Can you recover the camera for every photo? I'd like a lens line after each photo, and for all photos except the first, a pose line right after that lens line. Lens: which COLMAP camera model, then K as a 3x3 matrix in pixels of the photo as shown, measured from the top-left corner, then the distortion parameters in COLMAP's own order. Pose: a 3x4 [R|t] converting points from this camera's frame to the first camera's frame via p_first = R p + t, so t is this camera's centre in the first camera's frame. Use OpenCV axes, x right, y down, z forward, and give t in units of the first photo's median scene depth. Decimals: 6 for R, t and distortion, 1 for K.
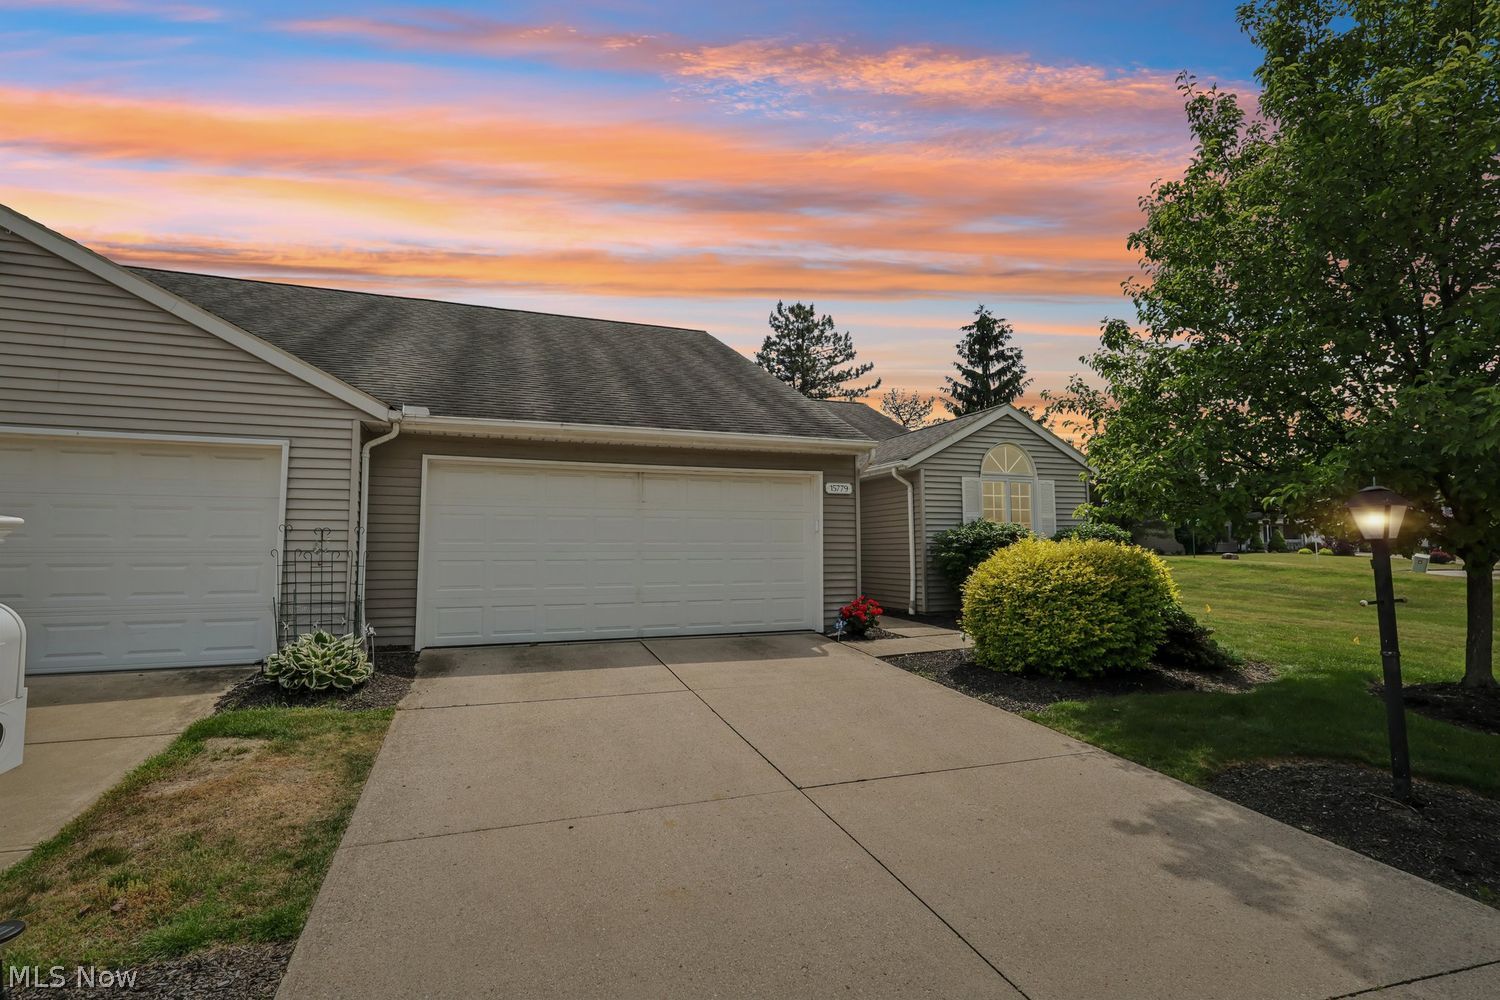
lens RADIAL K [[684.6, 0, 750.0], [0, 684.6, 500.0], [0, 0, 1]] dist [0.001005, 0.000269]
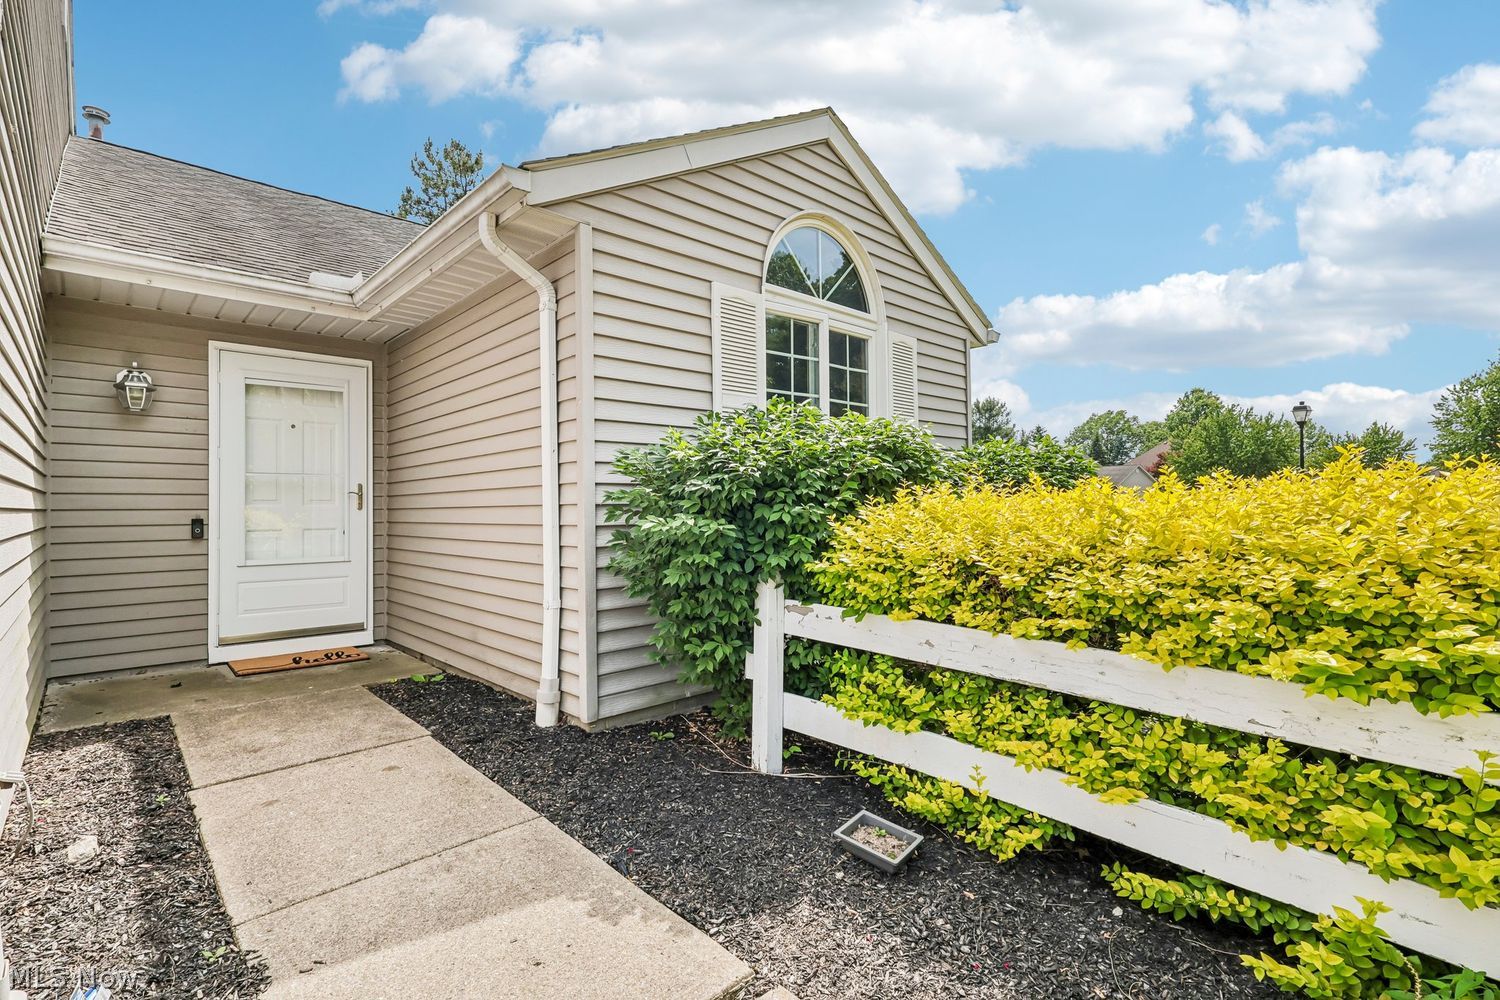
lens RADIAL K [[684.6, 0, 750.0], [0, 684.6, 500.0], [0, 0, 1]] dist [0.001005, 0.000269]
pose [[0.918842, -0.005130, 0.394591, 0.203985], [-0.021092, 0.997848, 0.062087, 0.051023], [-0.394061, -0.065371, 0.916757, 0.710192]]
